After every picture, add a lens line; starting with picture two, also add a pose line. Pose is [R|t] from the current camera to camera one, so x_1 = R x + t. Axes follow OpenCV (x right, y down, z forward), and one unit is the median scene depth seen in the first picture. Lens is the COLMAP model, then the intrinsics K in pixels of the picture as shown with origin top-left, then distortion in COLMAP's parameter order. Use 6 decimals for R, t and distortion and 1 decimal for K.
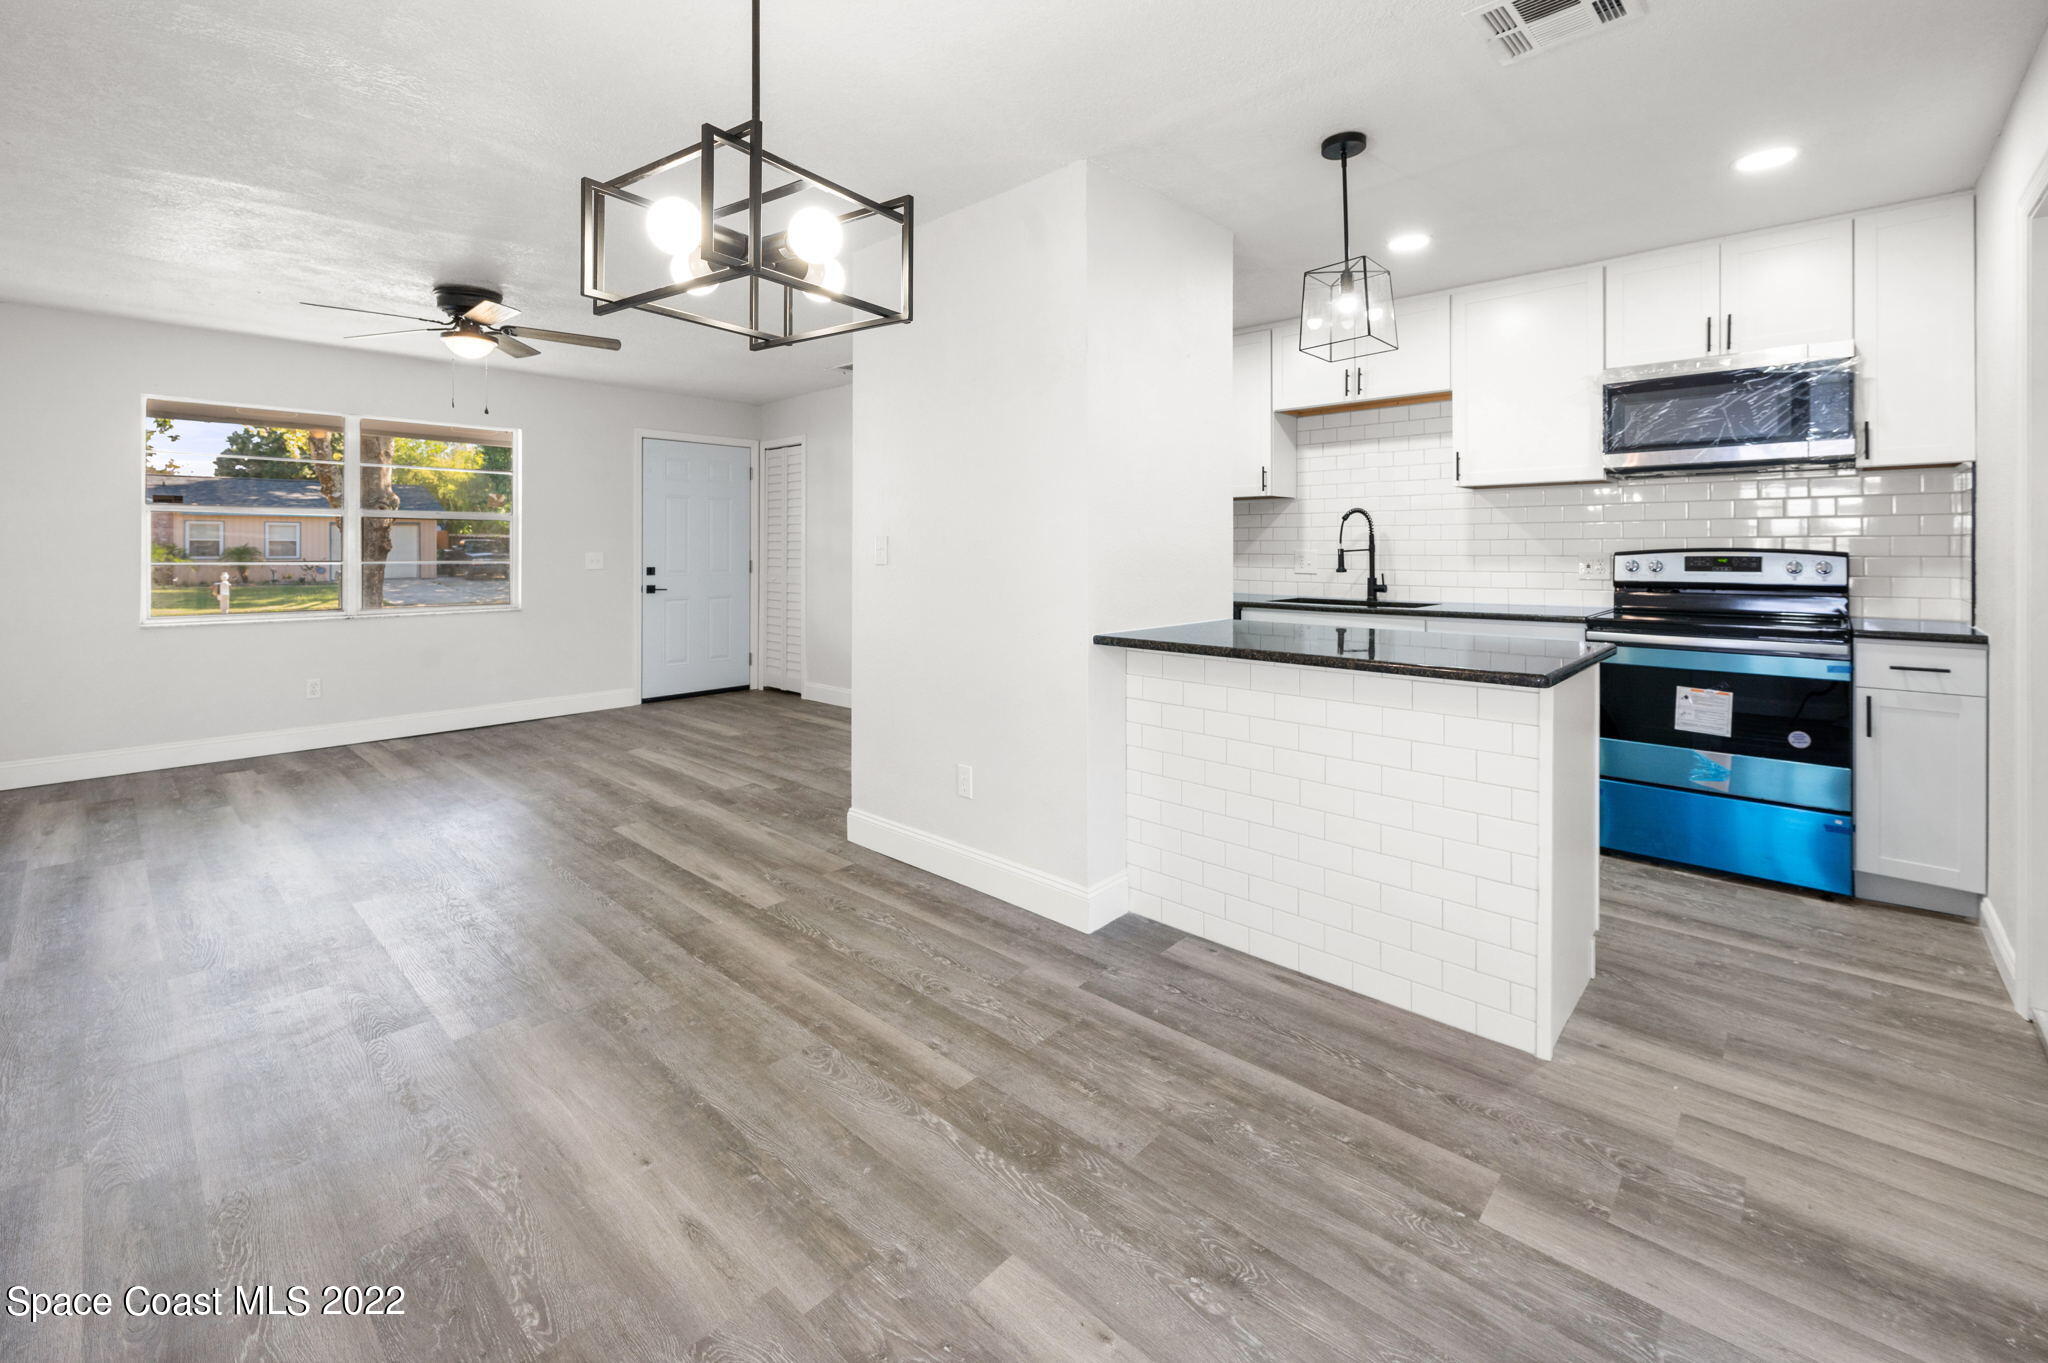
lens RADIAL K [[856.4, 0, 1027.7], [0, 856.4, 549.0], [0, 0, 1]] dist [0.004551, -0.000153]
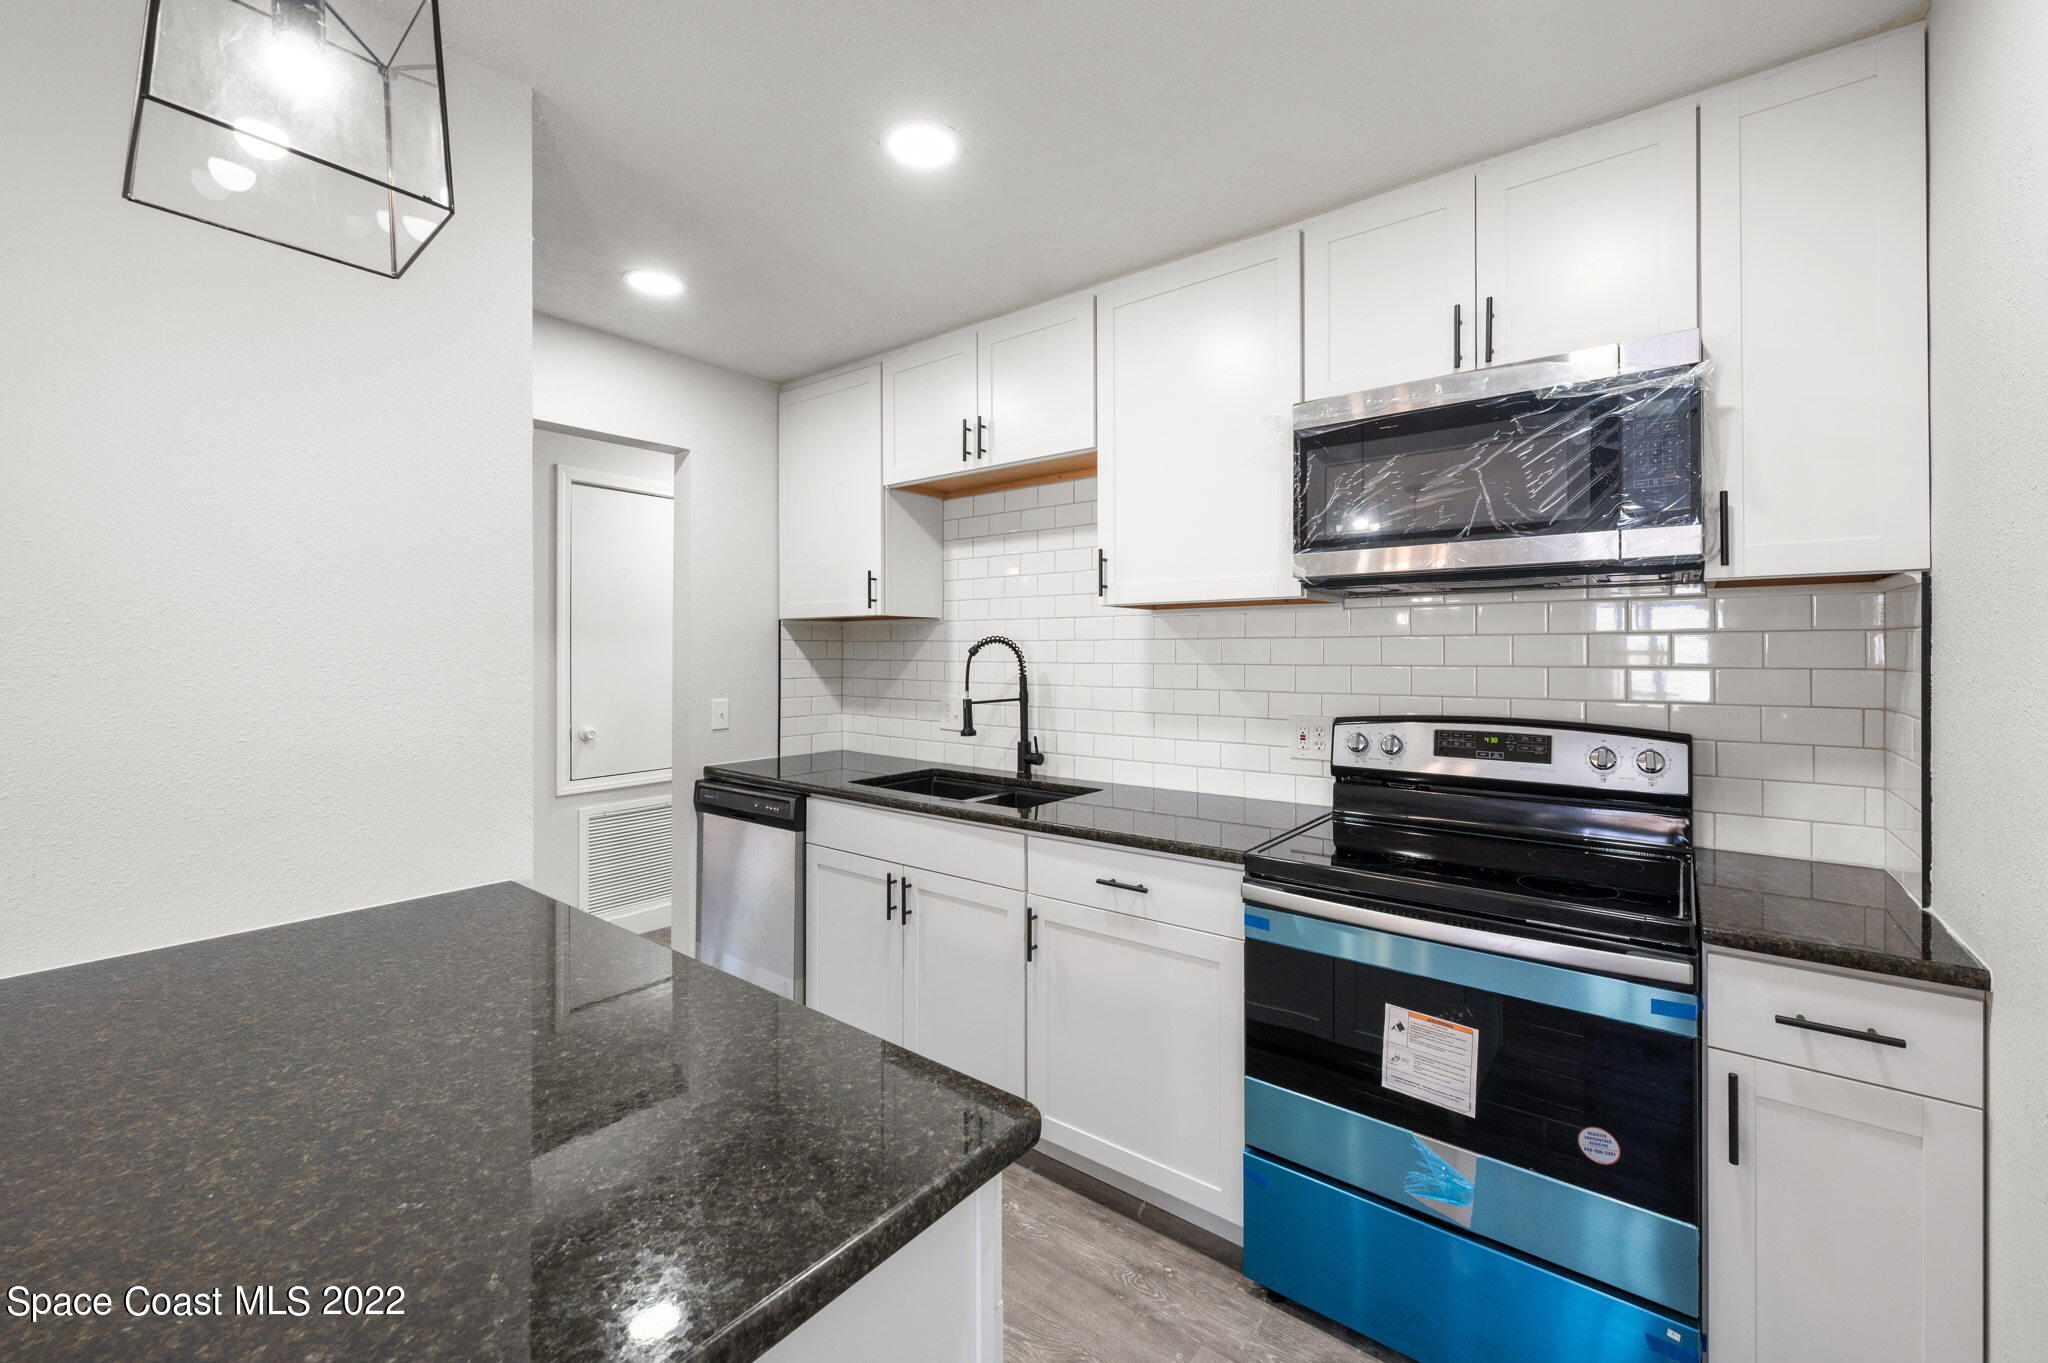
lens RADIAL K [[830.9, 0, 1030.7], [0, 830.9, 649.5], [0, 0, 1]] dist [0.000636, 0.000422]
pose [[0.995828, 0.002046, 0.091223, 0.482603], [-0.001623, 0.999988, -0.004712, -0.047394], [-0.091231, 0.004545, 0.995819, 0.506137]]
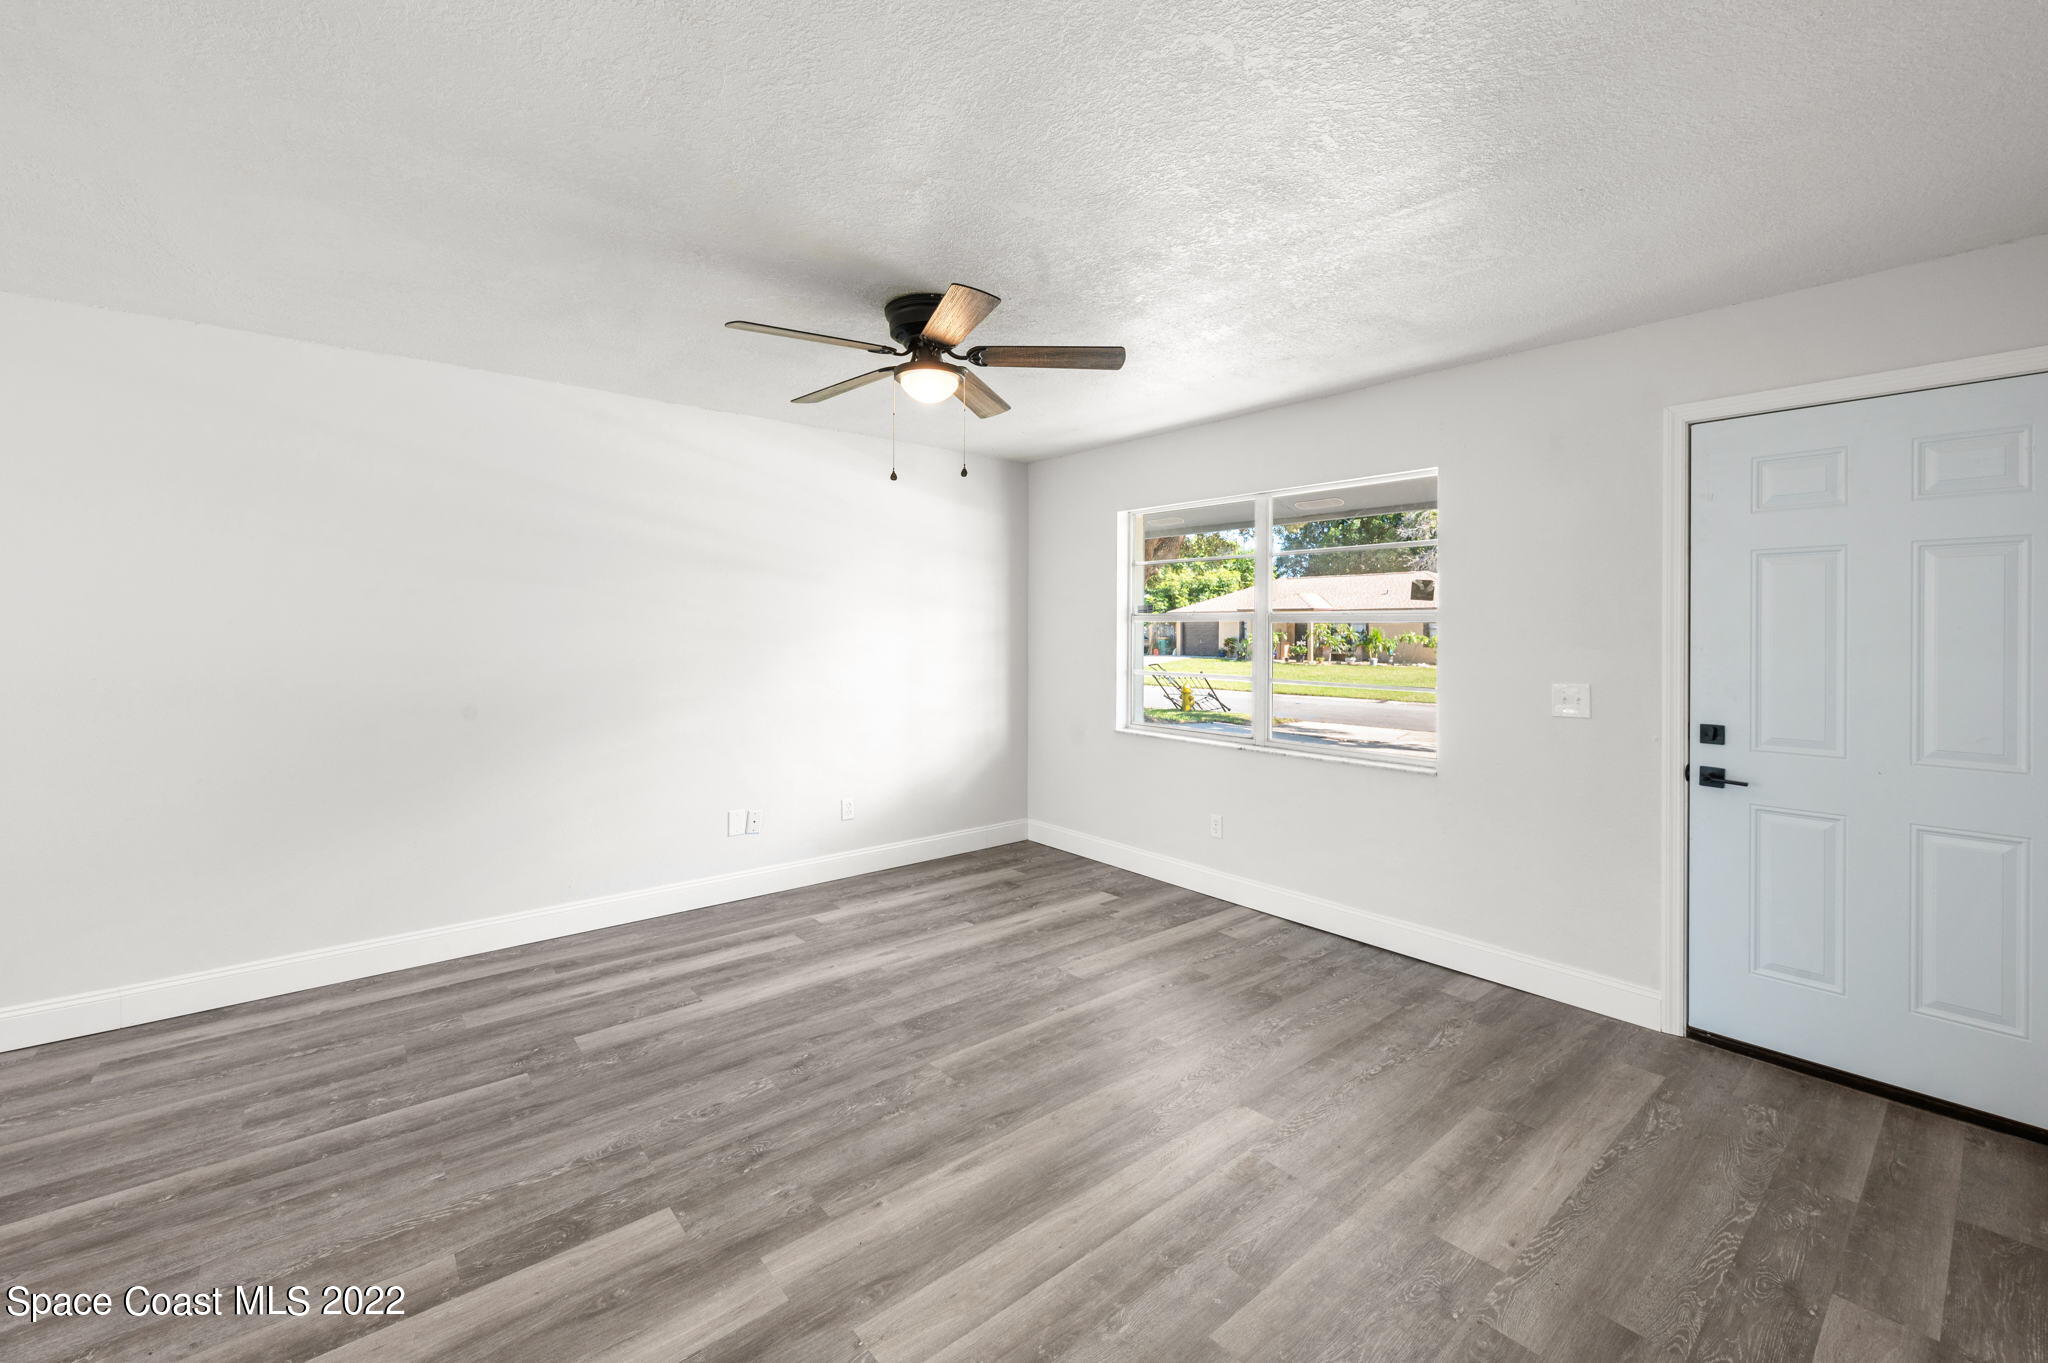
lens RADIAL K [[844.5, 0, 1048.3], [0, 844.5, 632.5], [0, 0, 1]] dist [0.000433, -0.000508]
pose [[-0.109015, 0.003295, -0.994035, 0.020594], [-0.005737, 0.999976, 0.003944, -0.050213], [0.994024, 0.006133, -0.108993, 1.479662]]
